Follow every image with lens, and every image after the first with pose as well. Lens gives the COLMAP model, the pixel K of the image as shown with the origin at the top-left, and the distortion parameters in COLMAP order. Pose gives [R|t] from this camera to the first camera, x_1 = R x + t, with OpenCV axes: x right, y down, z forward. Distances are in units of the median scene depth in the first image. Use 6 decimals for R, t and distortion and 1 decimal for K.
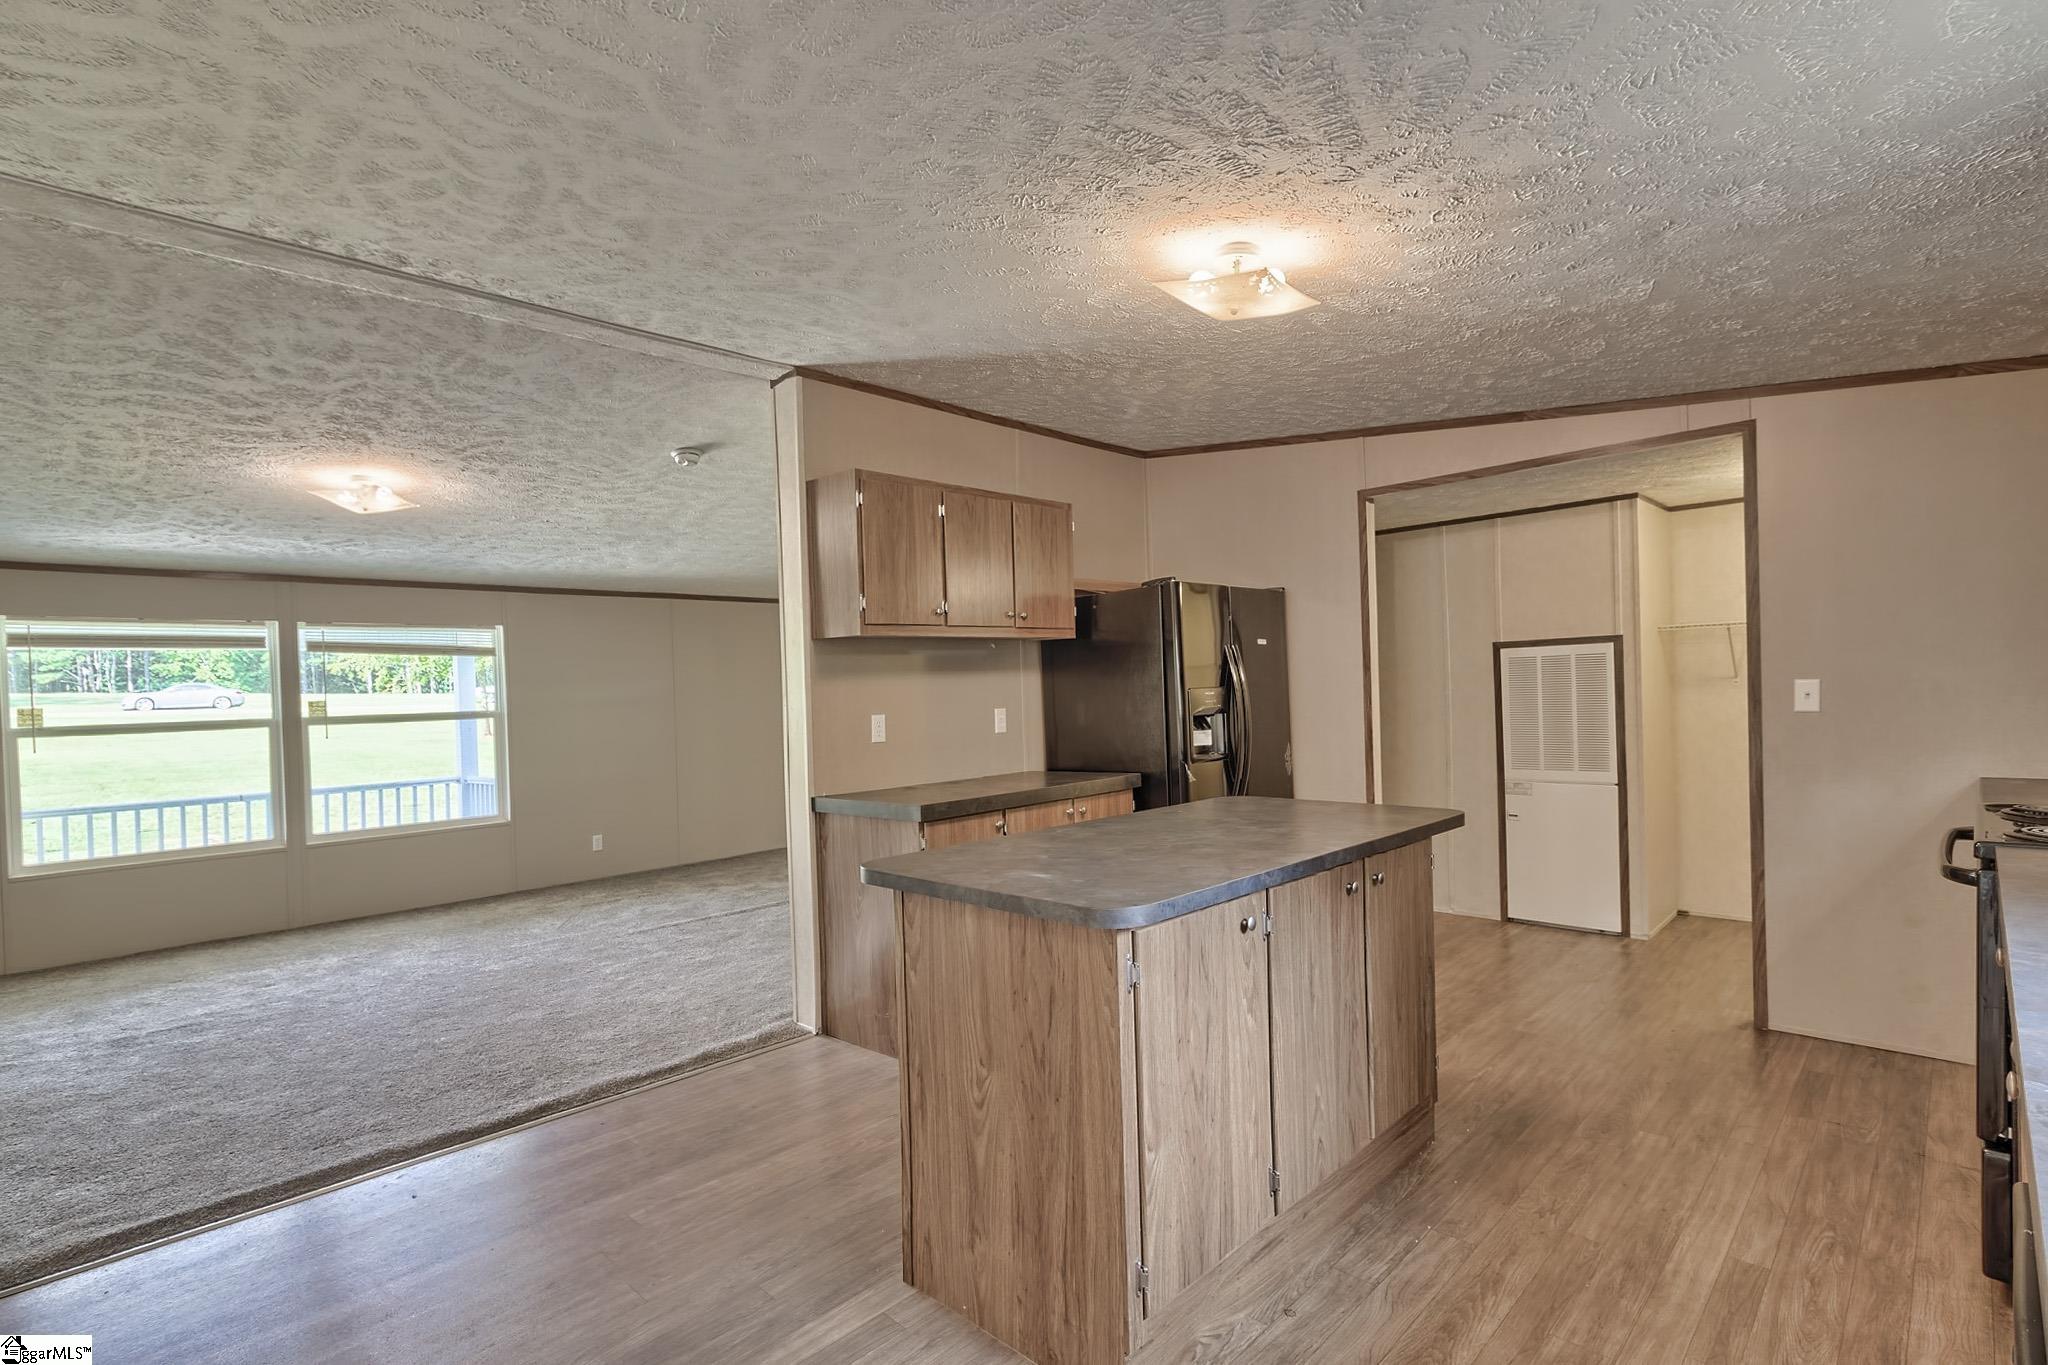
lens RADIAL K [[964.2, 0, 1039.9], [0, 964.2, 704.2], [0, 0, 1]] dist [0.003679, -0.000896]
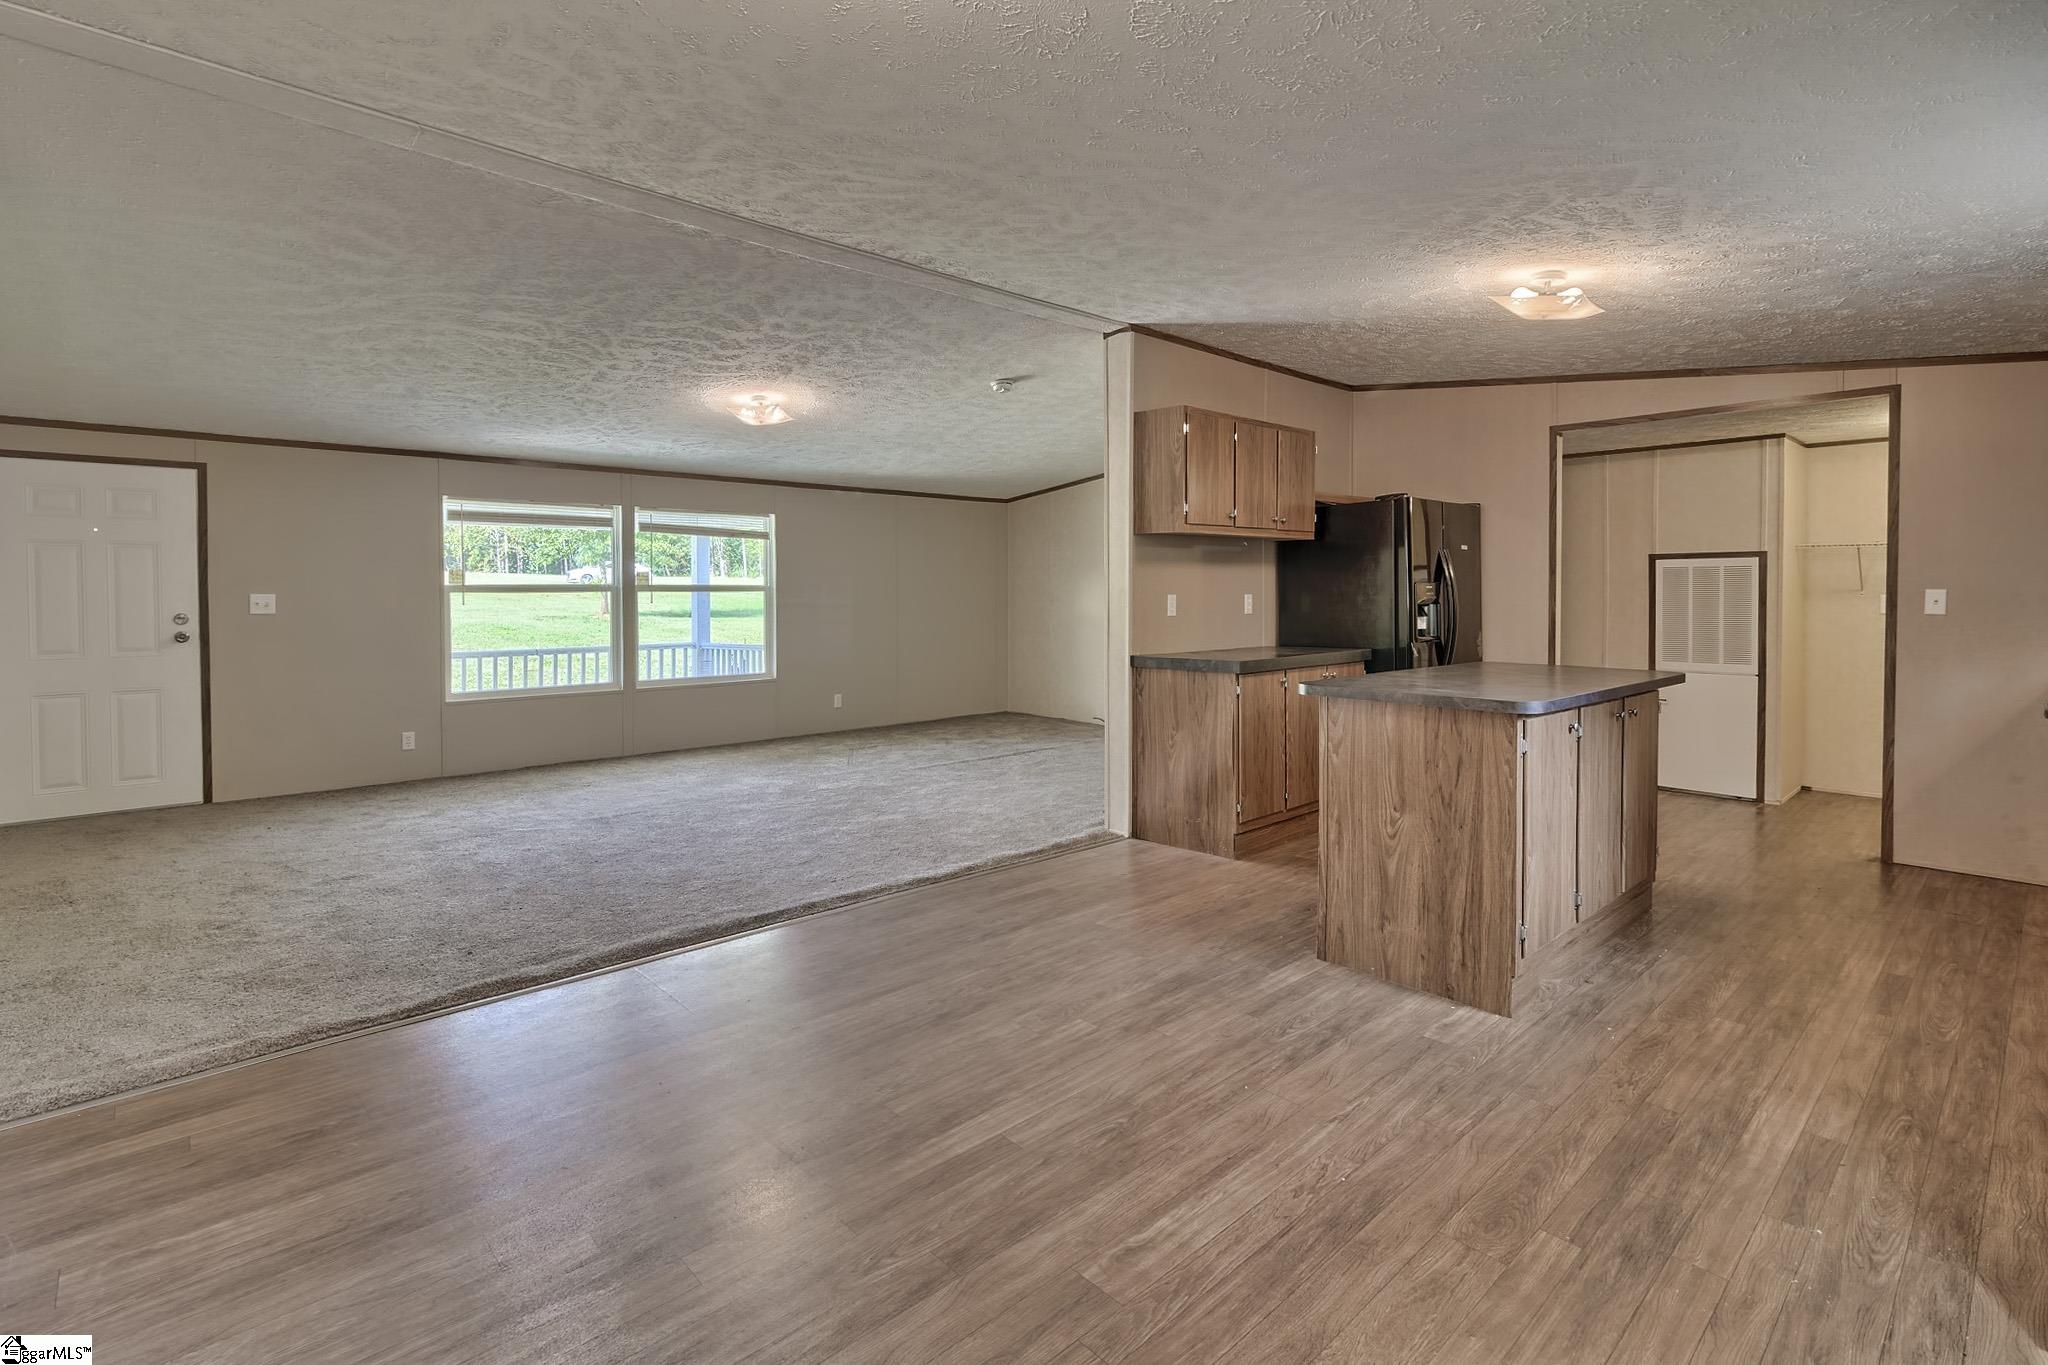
lens RADIAL K [[964.2, 0, 1040.8], [0, 964.2, 608.0], [0, 0, 1]] dist [0.003679, -0.000896]
pose [[0.998222, 0.034480, -0.048616, -0.265431], [-0.034284, 0.999400, 0.004865, 0.027119], [0.048754, -0.003189, 0.998806, -0.273876]]
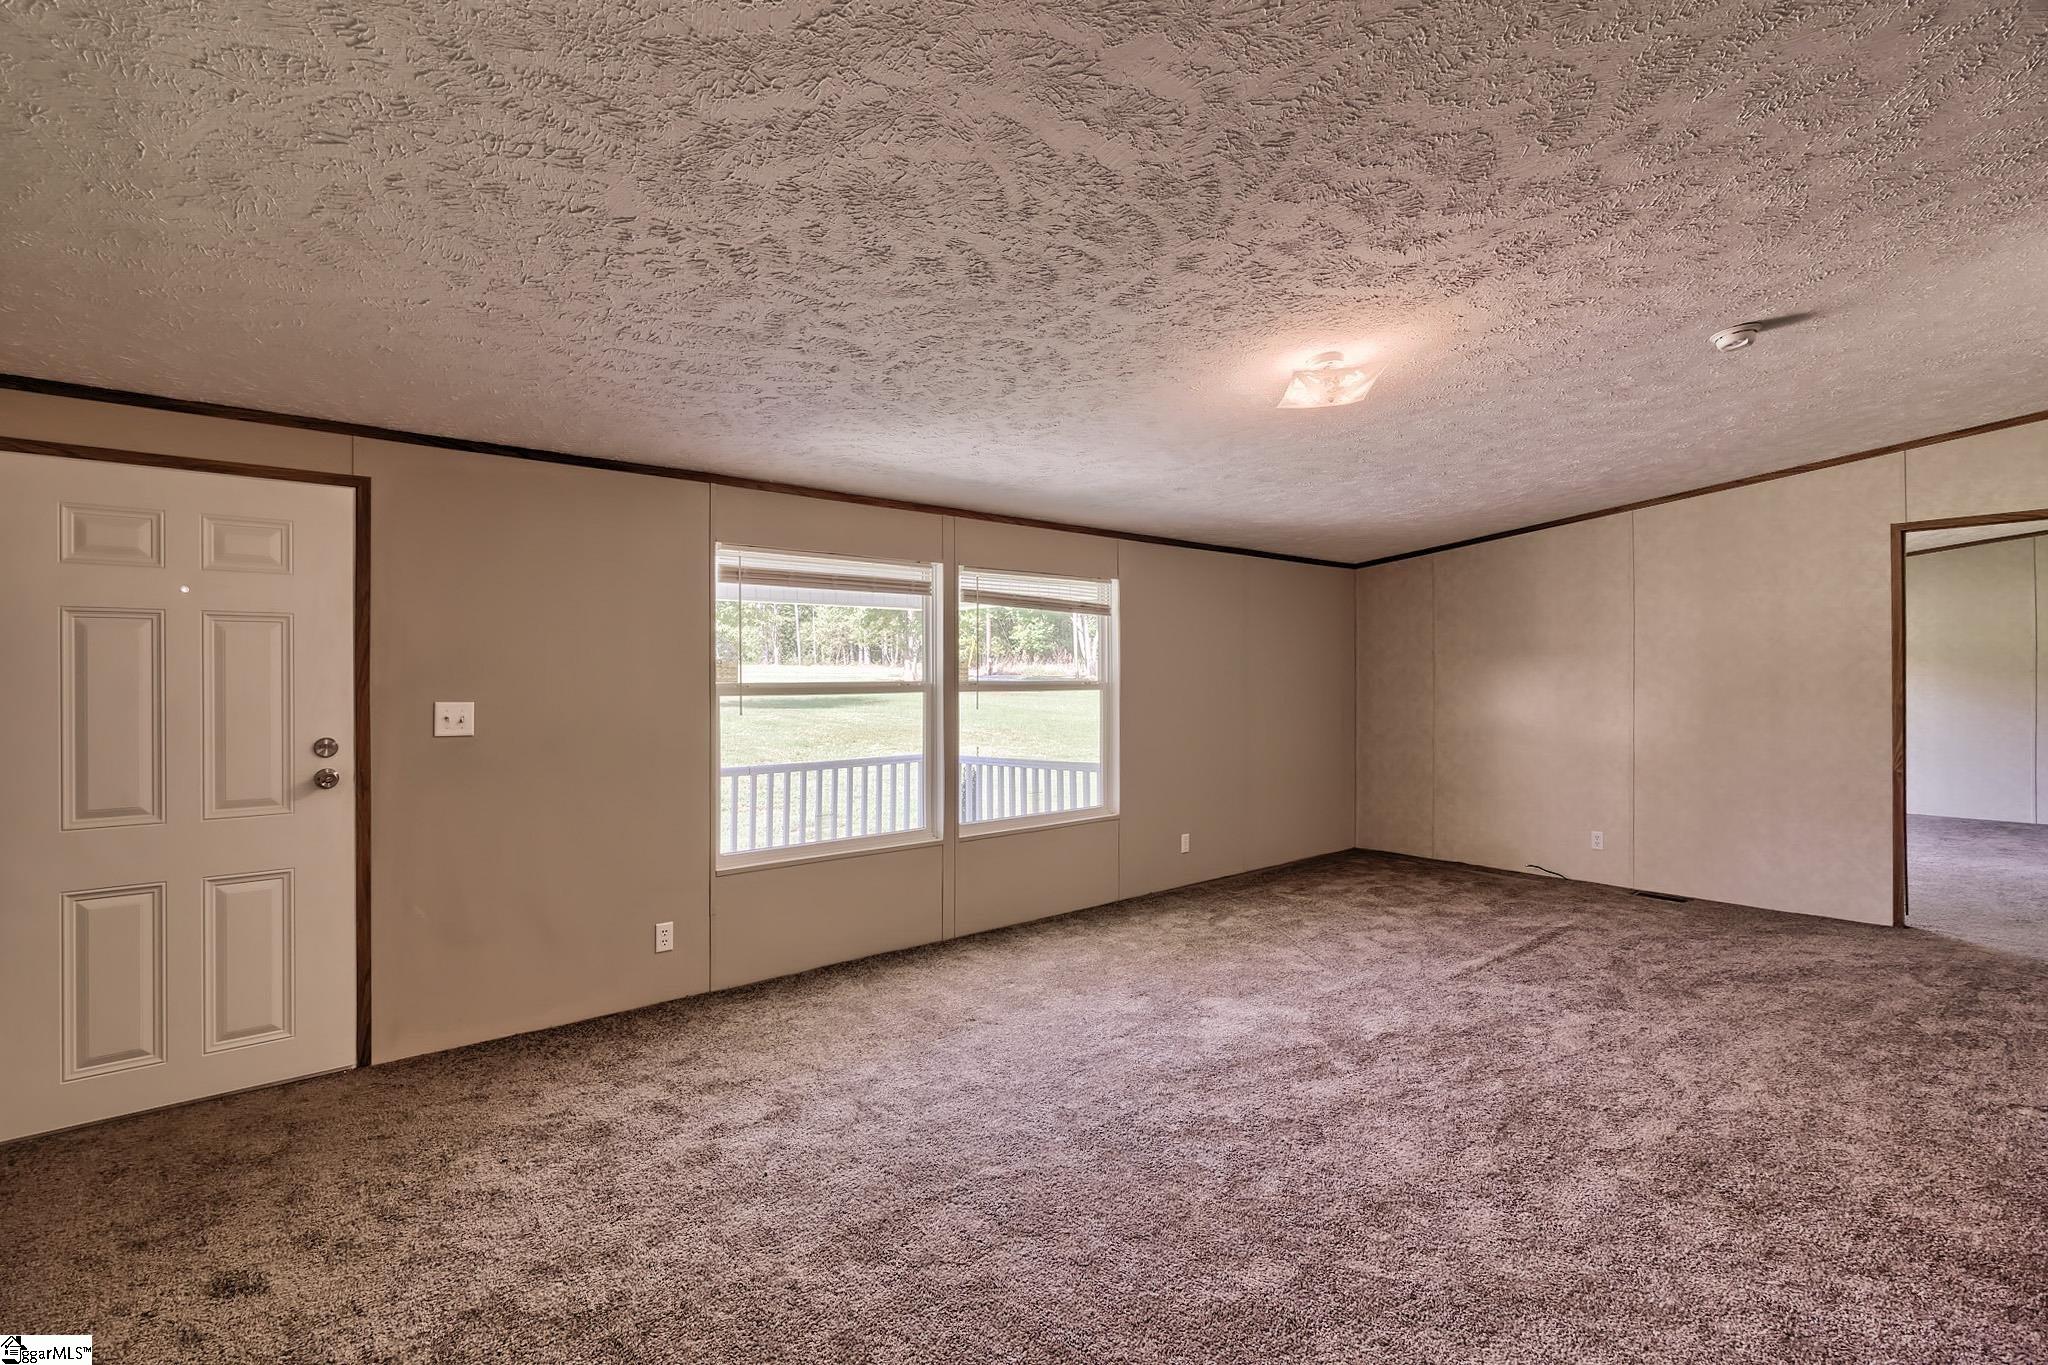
lens RADIAL K [[964.2, 0, 1051.9], [0, 964.2, 675.5], [0, 0, 1]] dist [0.003679, -0.000896]
pose [[0.996696, 0.032697, -0.074344, -0.871408], [-0.033847, 0.999325, -0.014267, 0.024533], [0.073828, 0.016736, 0.997131, 0.266919]]
